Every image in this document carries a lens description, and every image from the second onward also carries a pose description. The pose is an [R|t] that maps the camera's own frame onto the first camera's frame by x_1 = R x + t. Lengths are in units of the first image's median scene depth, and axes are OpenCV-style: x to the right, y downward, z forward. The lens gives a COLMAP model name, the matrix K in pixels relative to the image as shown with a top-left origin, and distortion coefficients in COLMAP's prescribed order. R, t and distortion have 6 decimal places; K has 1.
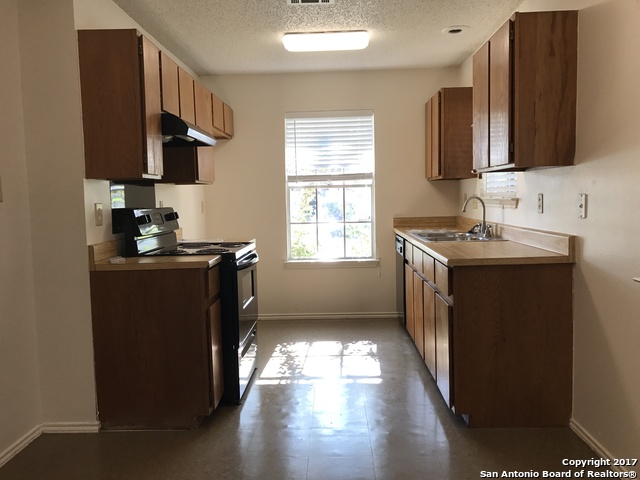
lens RADIAL K [[534.0, 0, 317.4], [0, 534.0, 239.7], [0, 0, 1]] dist [0.028968, -0.044676]
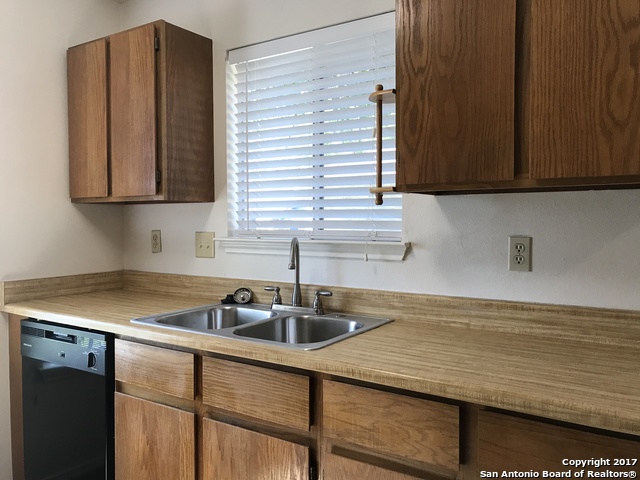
lens RADIAL K [[534.0, 0, 317.4], [0, 534.0, 239.7], [0, 0, 1]] dist [0.028968, -0.044676]
pose [[0.519668, -0.008544, 0.854325, -0.124548], [0.060985, 0.997770, -0.027118, -0.056949], [-0.852189, 0.066193, 0.519030, 0.640818]]
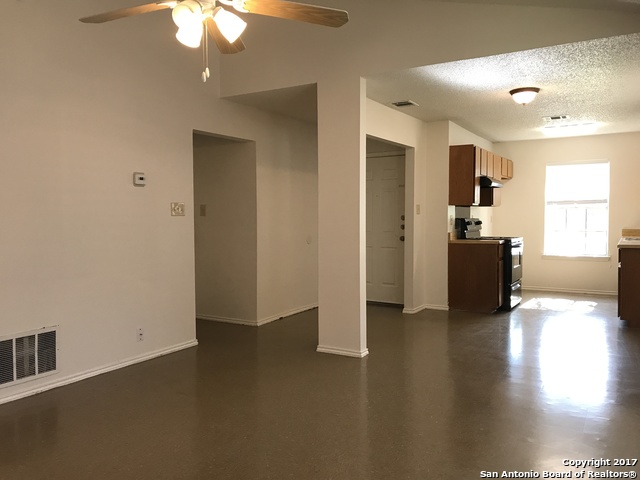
lens RADIAL K [[534.0, 0, 317.4], [0, 534.0, 239.7], [0, 0, 1]] dist [0.028968, -0.044676]
pose [[0.879955, 0.038625, -0.473485, 0.129902], [-0.052781, 0.998467, -0.016641, 0.073893], [0.472117, 0.039634, 0.880645, -0.917747]]
